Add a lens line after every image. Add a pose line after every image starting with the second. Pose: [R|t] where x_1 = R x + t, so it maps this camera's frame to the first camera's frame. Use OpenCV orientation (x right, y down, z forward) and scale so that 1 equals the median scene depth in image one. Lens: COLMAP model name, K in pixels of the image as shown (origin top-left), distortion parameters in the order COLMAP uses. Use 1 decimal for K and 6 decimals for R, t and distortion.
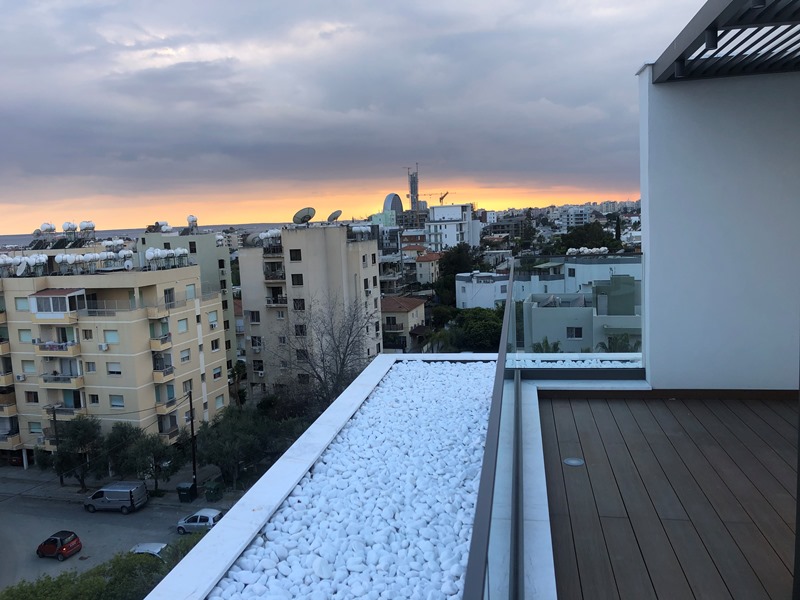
lens RADIAL K [[646.7, 0, 396.9], [0, 646.7, 297.1], [0, 0, 1]] dist [0.034269, -0.042237]
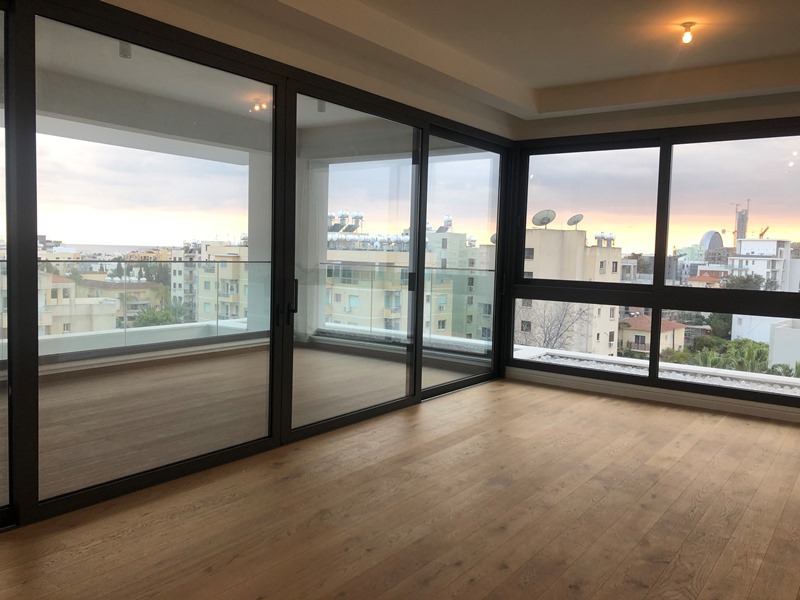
lens RADIAL K [[646.7, 0, 396.9], [0, 646.7, 297.1], [0, 0, 1]] dist [0.034269, -0.042237]
pose [[0.898909, 0.103835, -0.425654, 0.089651], [-0.120871, 0.992581, -0.013125, 0.038168], [0.421134, 0.063248, 0.904791, -0.029997]]
